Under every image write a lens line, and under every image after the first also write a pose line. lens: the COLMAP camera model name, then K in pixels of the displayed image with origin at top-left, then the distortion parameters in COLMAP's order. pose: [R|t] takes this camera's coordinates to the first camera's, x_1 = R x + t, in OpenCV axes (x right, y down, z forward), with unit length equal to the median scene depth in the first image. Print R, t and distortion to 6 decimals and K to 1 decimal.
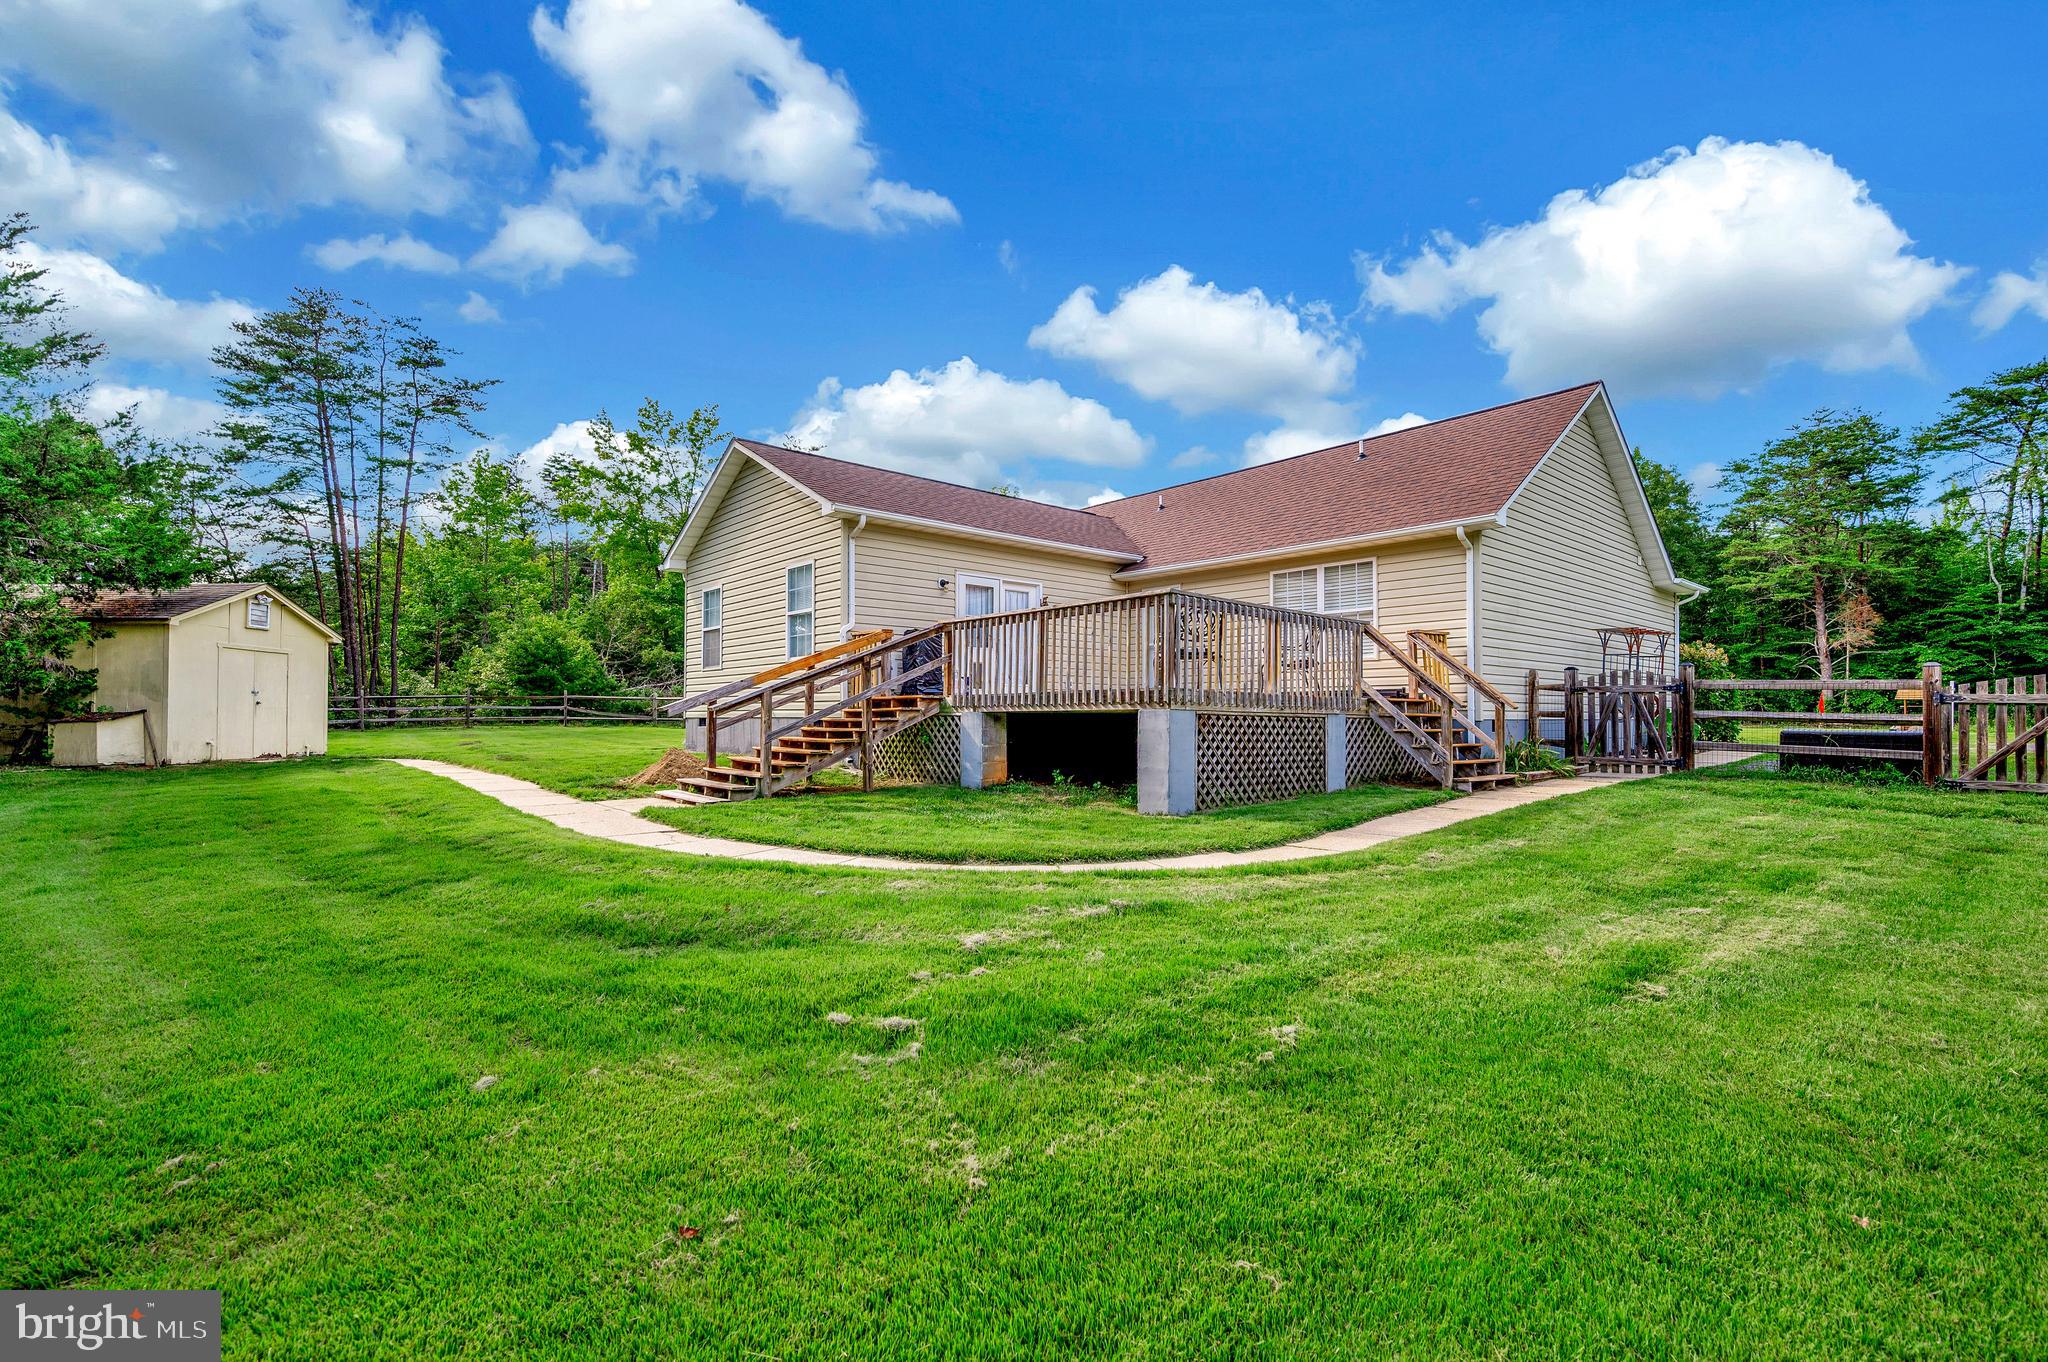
lens RADIAL K [[944.7, 0, 1024.0], [0, 944.7, 681.0], [0, 0, 1]] dist [0.000876, -0.000178]
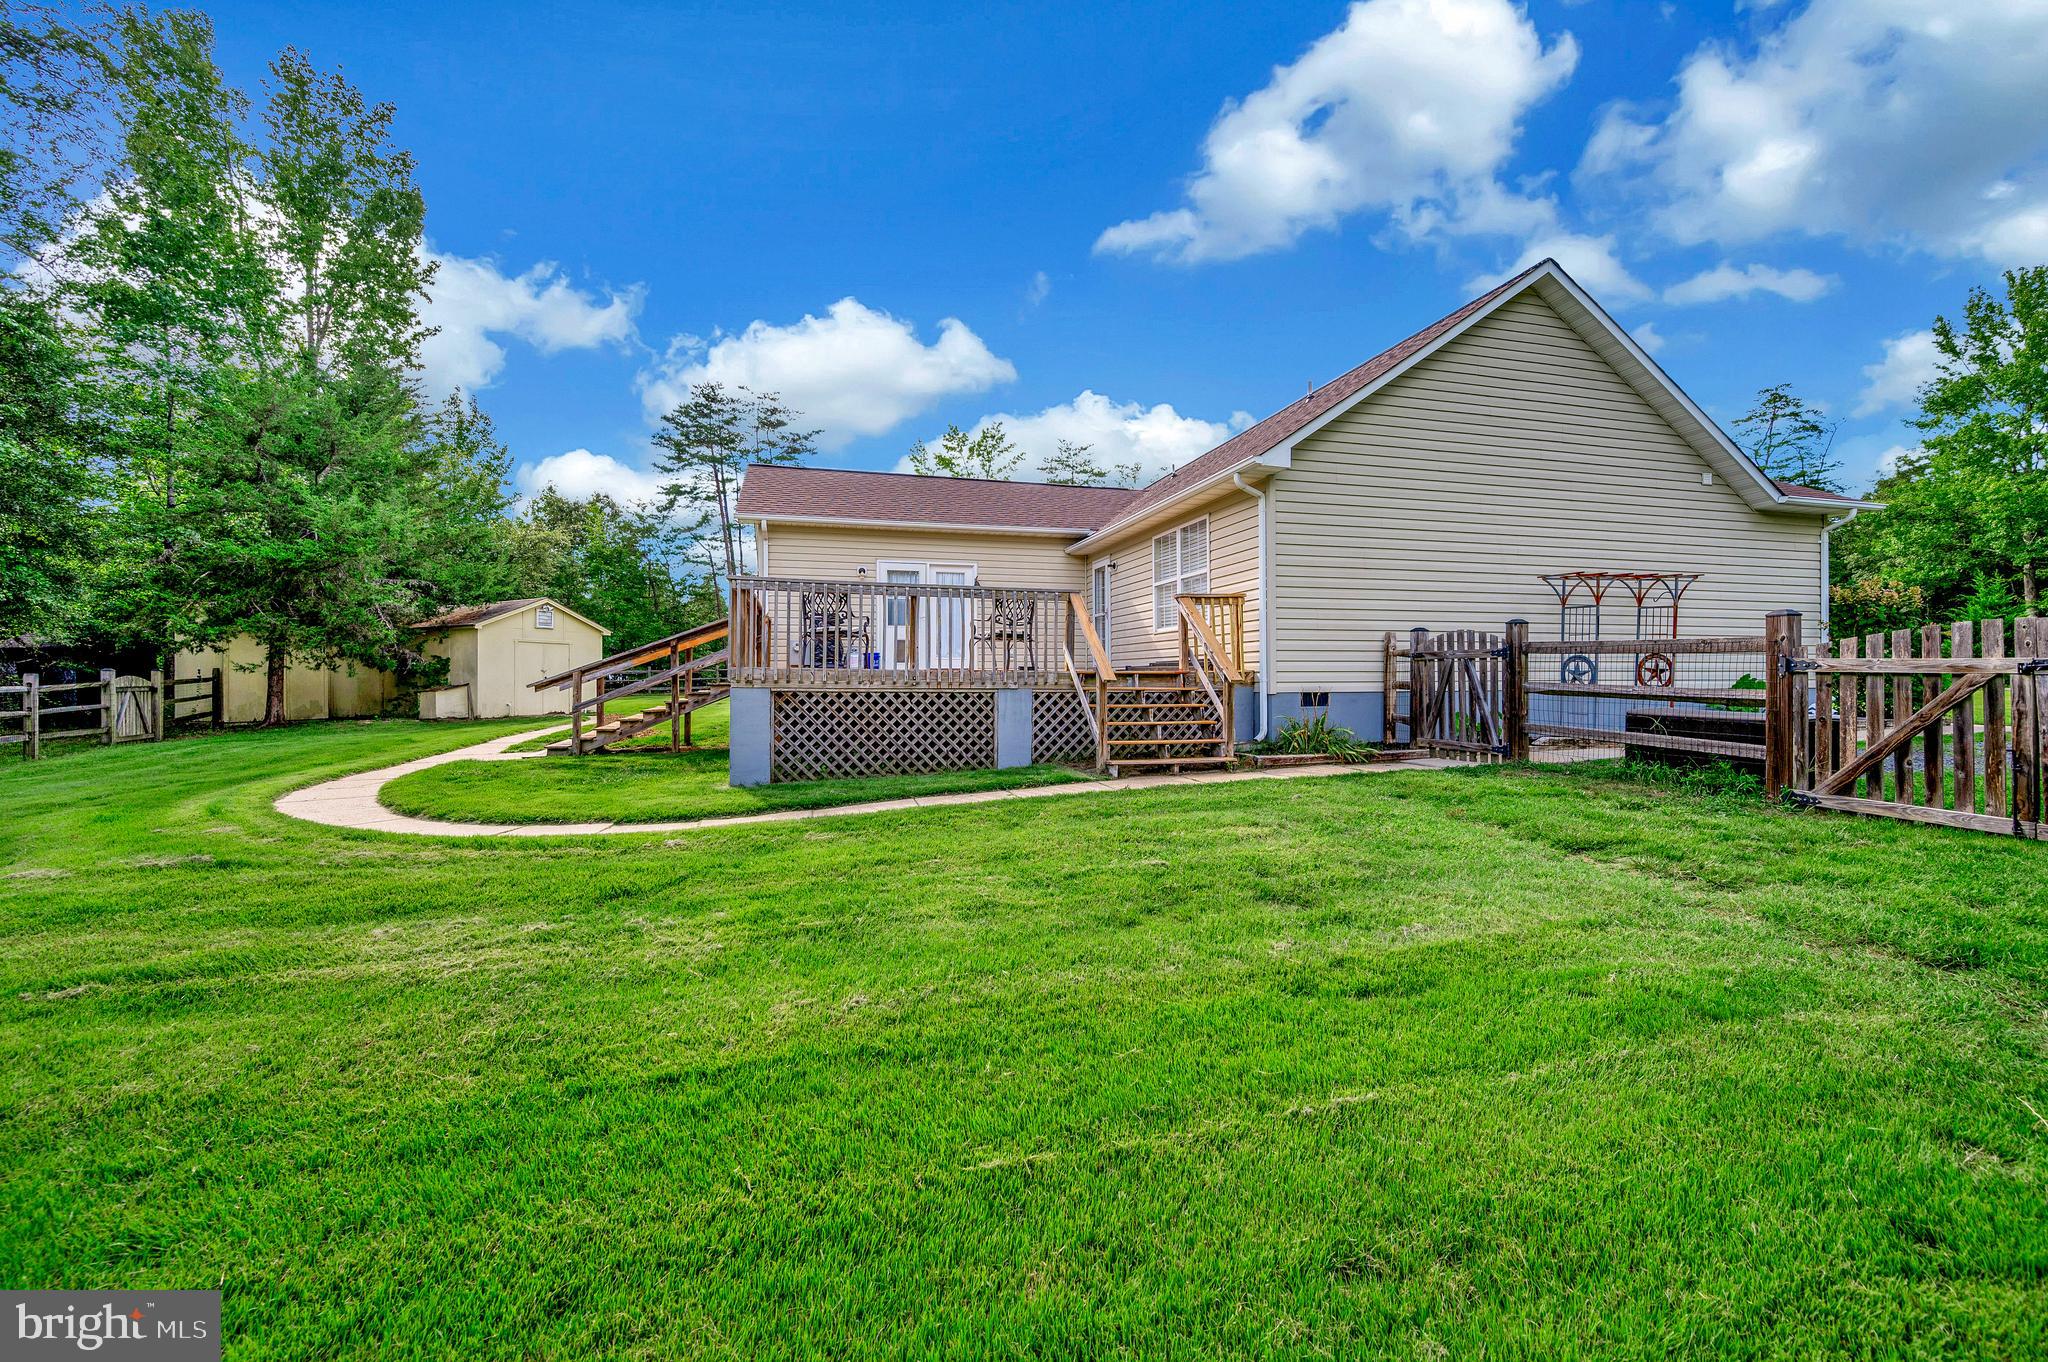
lens RADIAL K [[827.5, 0, 1030.8], [0, 827.5, 665.9], [0, 0, 1]] dist [-0.000179, 0.000090]
pose [[0.898463, -0.012772, -0.438864, 0.594364], [0.023470, 0.999545, 0.018959, -0.003480], [0.438422, -0.027334, 0.898354, 0.208557]]
